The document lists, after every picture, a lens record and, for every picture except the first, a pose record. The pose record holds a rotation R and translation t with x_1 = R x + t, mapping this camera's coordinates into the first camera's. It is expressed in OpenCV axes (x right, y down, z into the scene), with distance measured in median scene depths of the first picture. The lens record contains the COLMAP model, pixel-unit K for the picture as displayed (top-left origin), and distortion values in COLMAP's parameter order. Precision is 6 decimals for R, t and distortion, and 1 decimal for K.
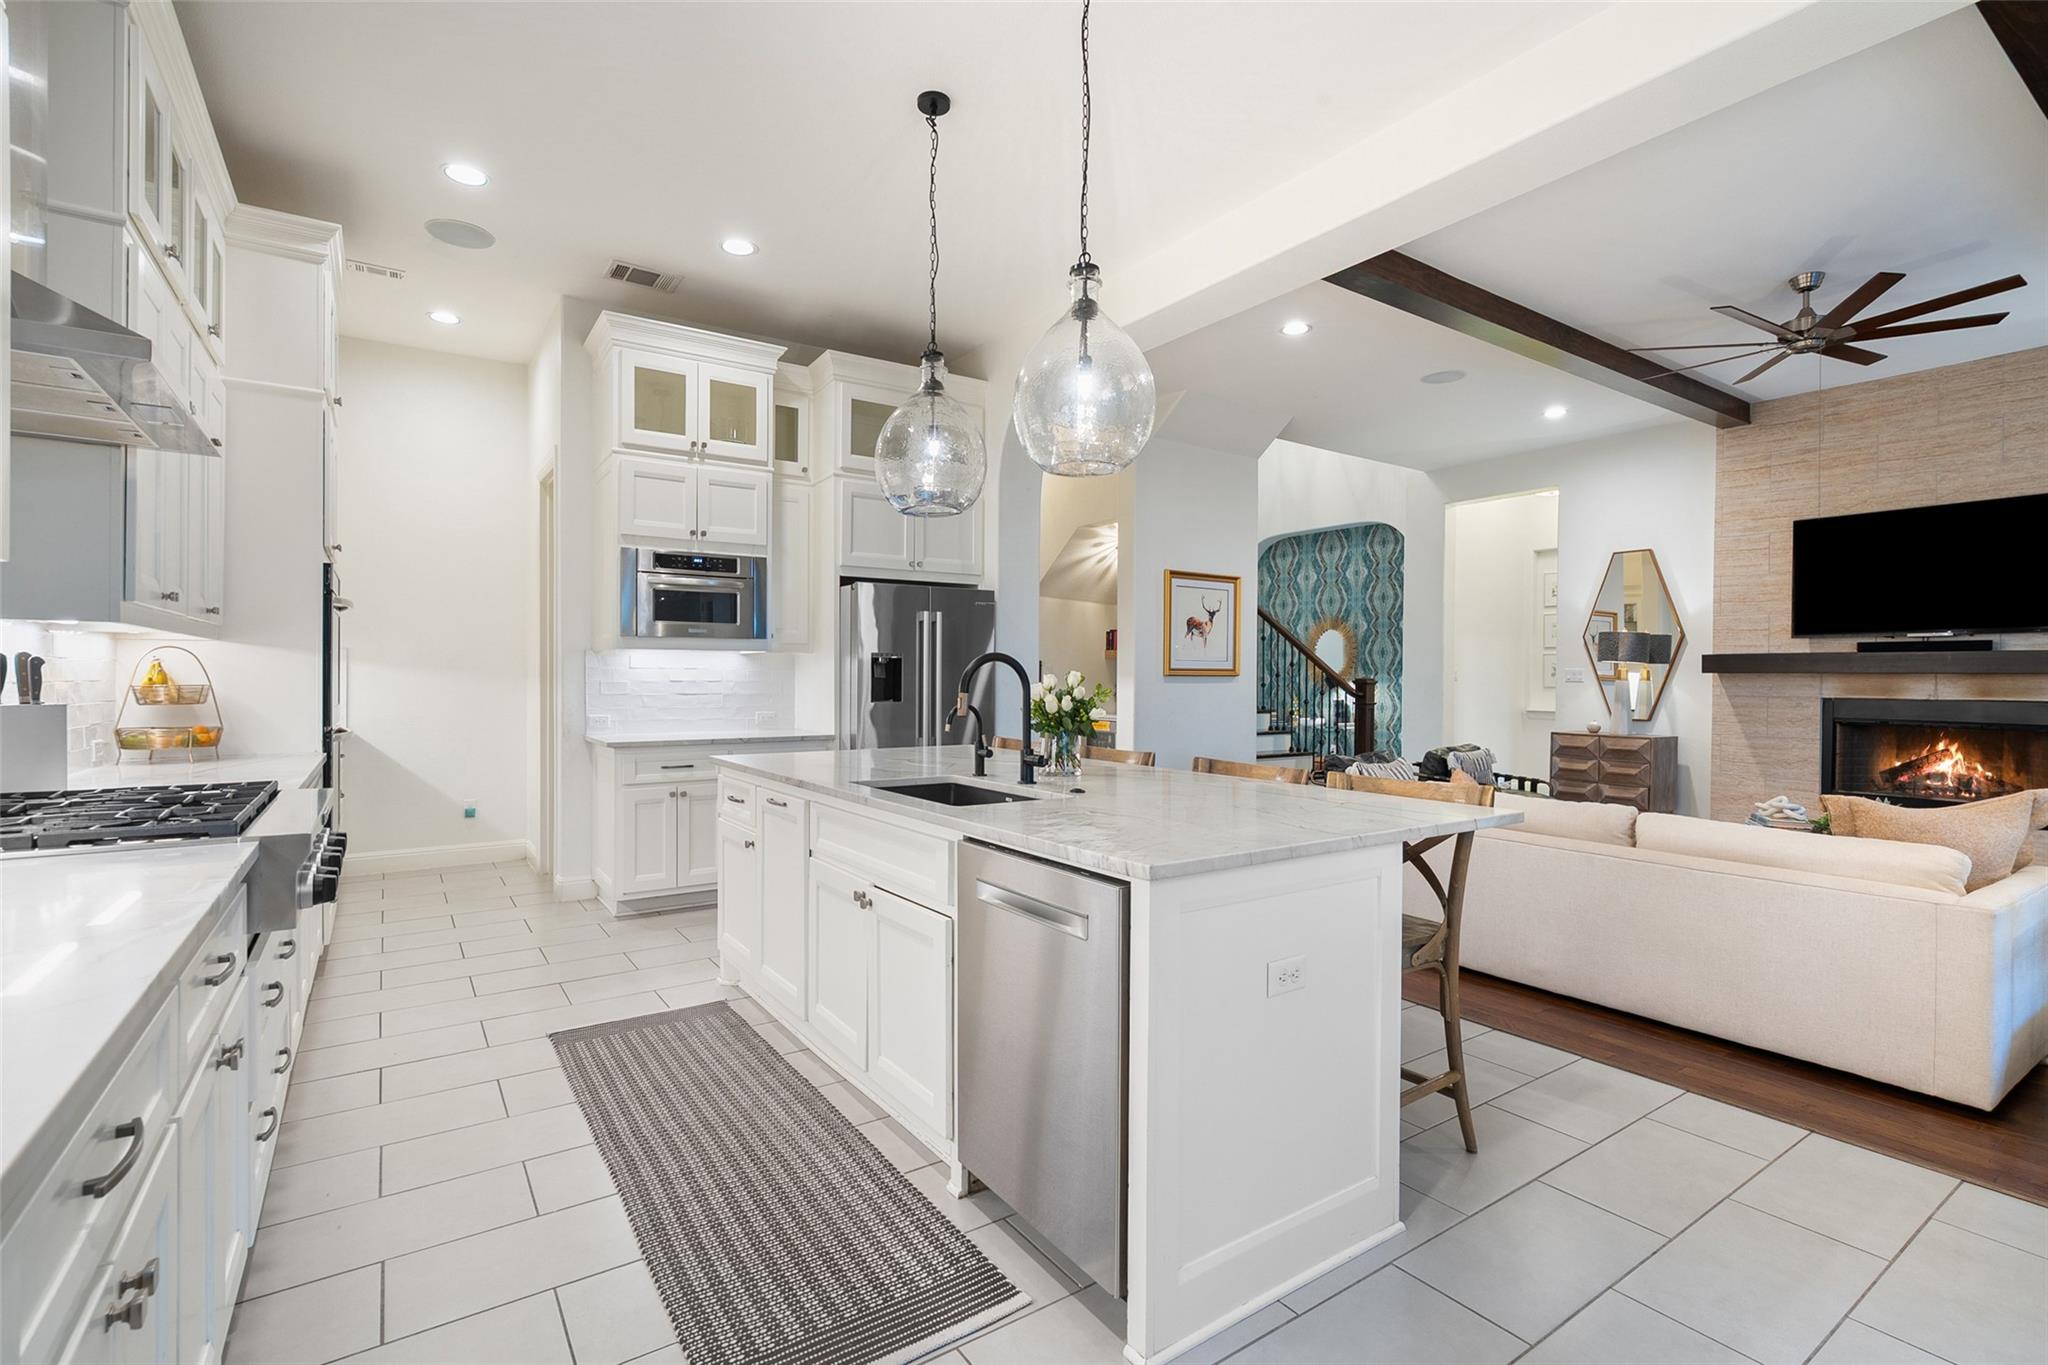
lens RADIAL K [[948.1, 0, 1030.2], [0, 948.1, 674.6], [0, 0, 1]] dist [0.005114, -0.000116]
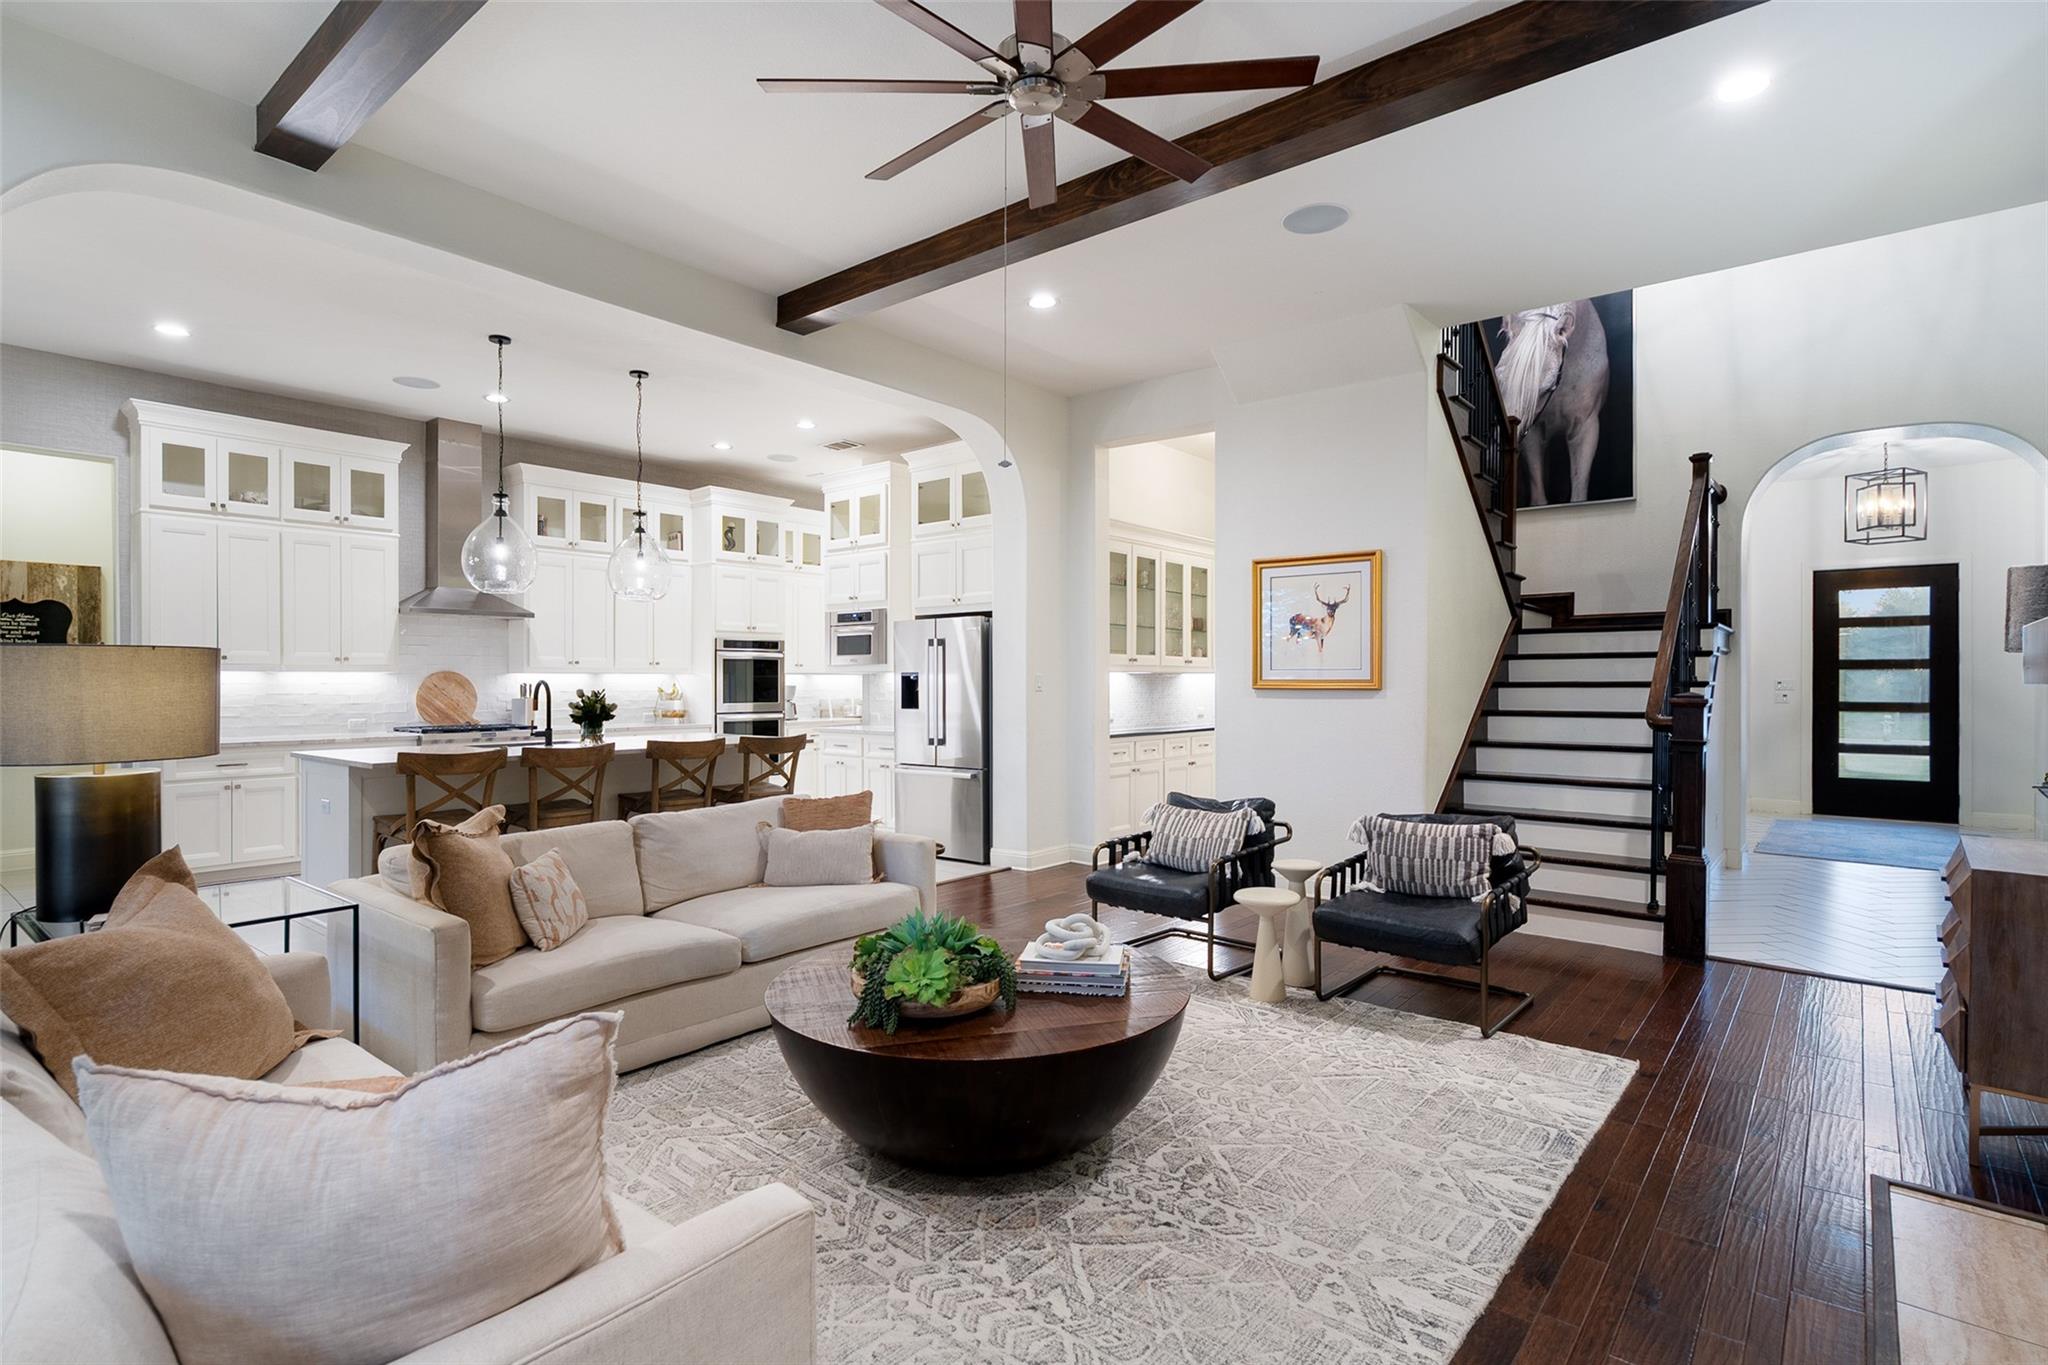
lens RADIAL K [[1006.3, 0, 1033.0], [0, 1006.3, 684.3], [0, 0, 1]] dist [-0.000265, 0.001507]
pose [[0.273282, -0.004161, -0.961925, 0.927839], [0.002288, 0.999991, -0.003675, -0.000375], [0.961931, -0.001196, 0.273289, 0.579500]]
